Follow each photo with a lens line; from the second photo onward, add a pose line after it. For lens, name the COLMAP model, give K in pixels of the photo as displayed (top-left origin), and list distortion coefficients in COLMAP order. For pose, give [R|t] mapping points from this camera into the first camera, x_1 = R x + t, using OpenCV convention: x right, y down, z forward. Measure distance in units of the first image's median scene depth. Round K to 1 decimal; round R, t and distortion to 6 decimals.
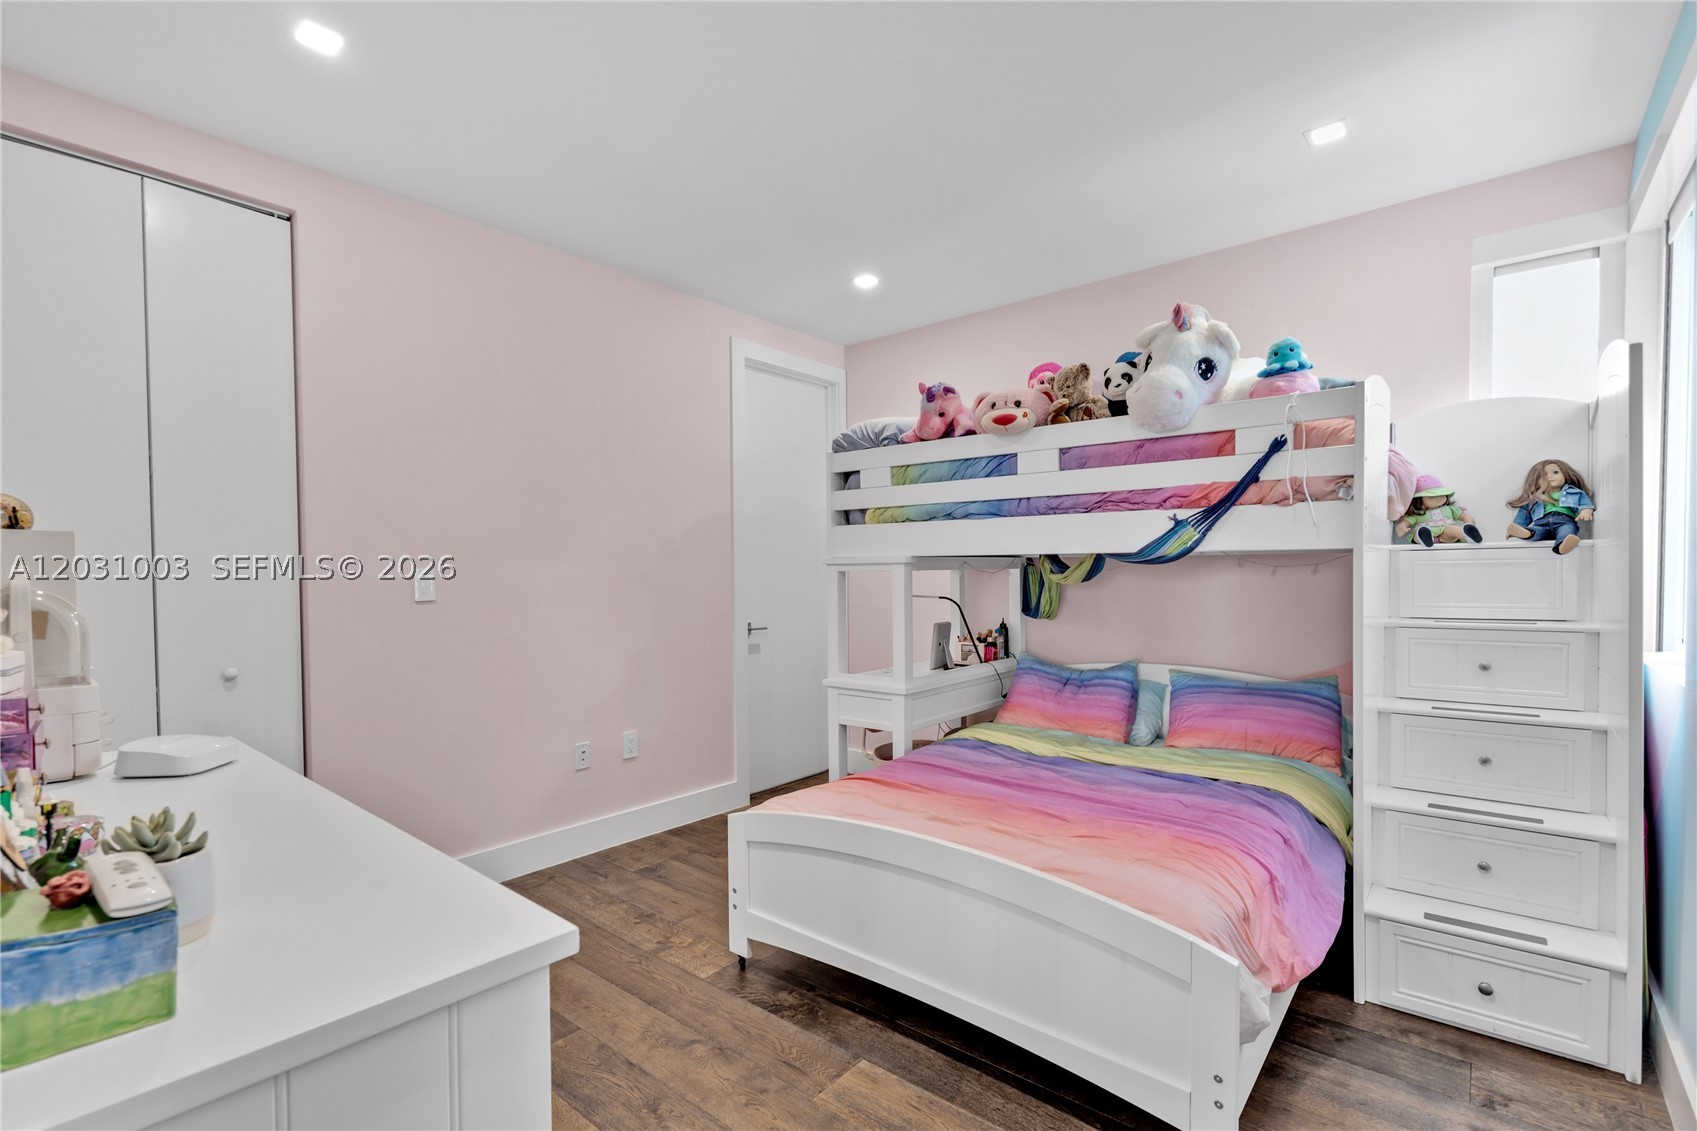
lens RADIAL K [[766.0, 0, 842.5], [0, 766.0, 580.4], [0, 0, 1]] dist [0.000411, -0.000512]
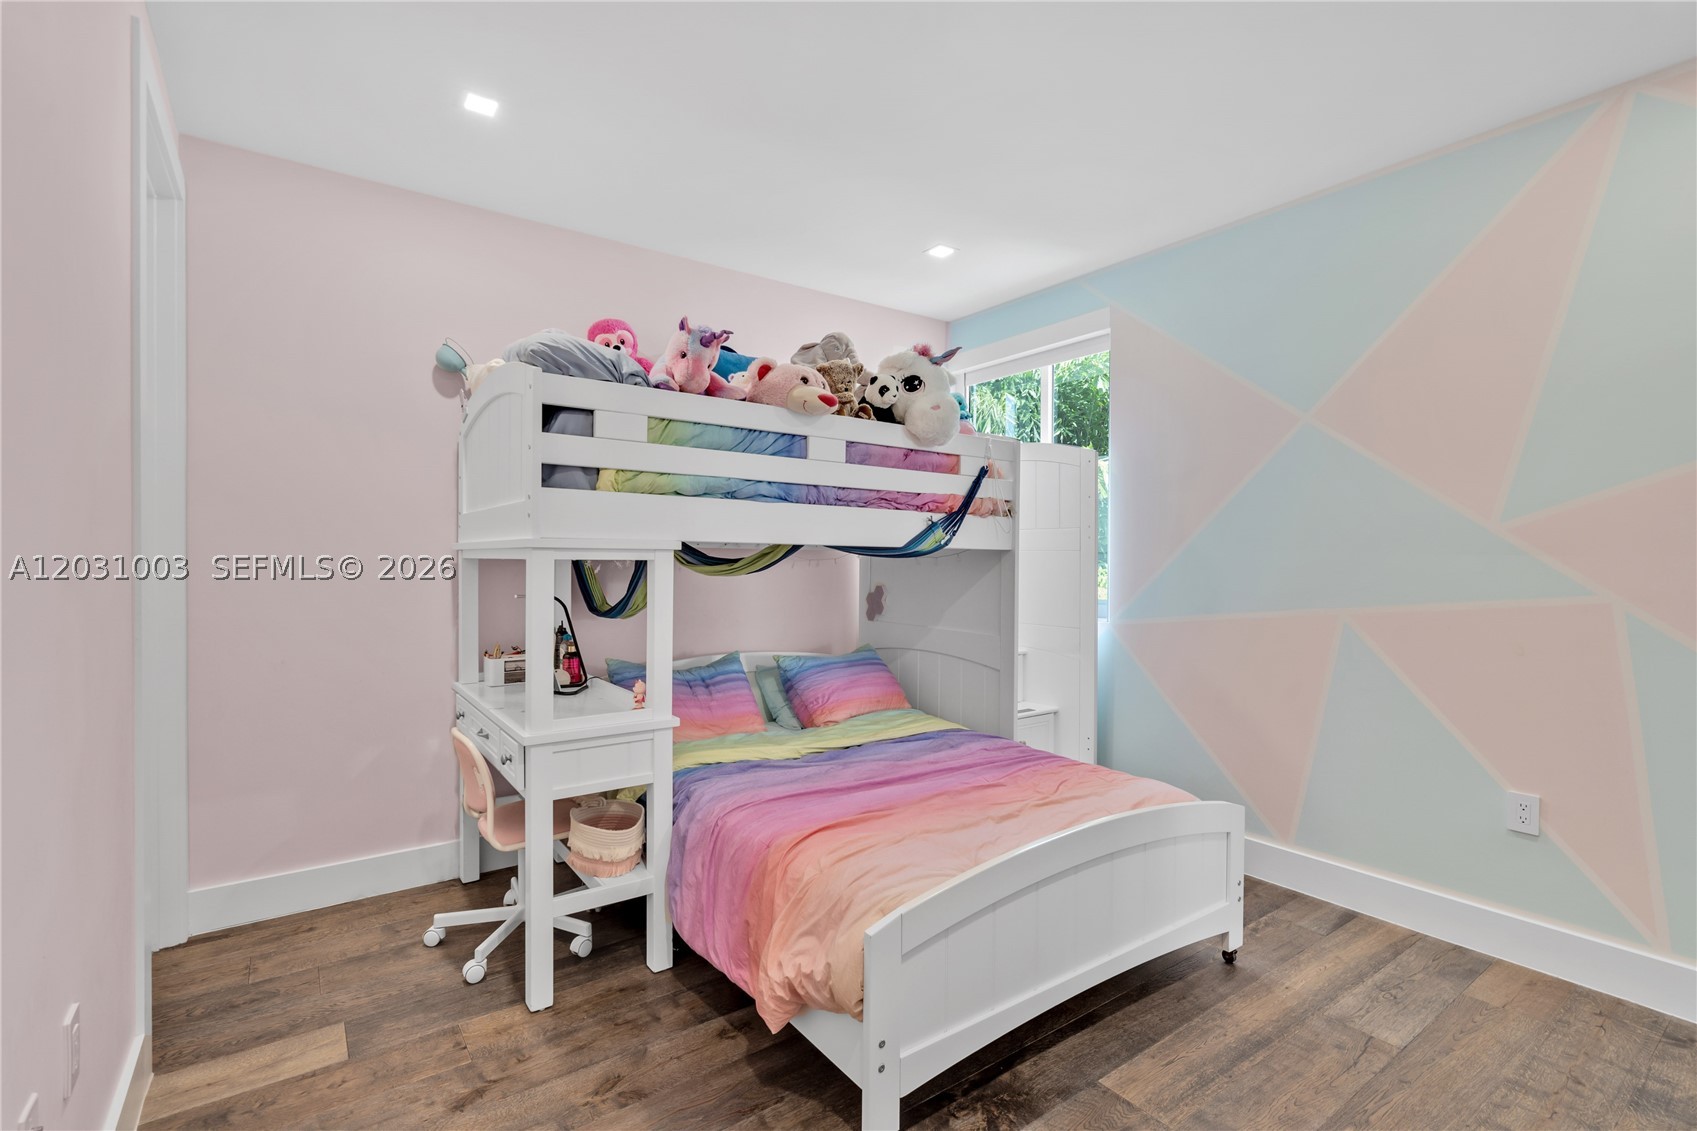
lens RADIAL K [[766.0, 0, 841.1], [0, 766.0, 561.6], [0, 0, 1]] dist [0.000411, -0.000512]
pose [[0.259631, 0.011330, 0.965641, -0.717629], [0.003917, 0.999911, -0.012785, -0.001171], [-0.965700, 0.007102, 0.259563, 0.780163]]
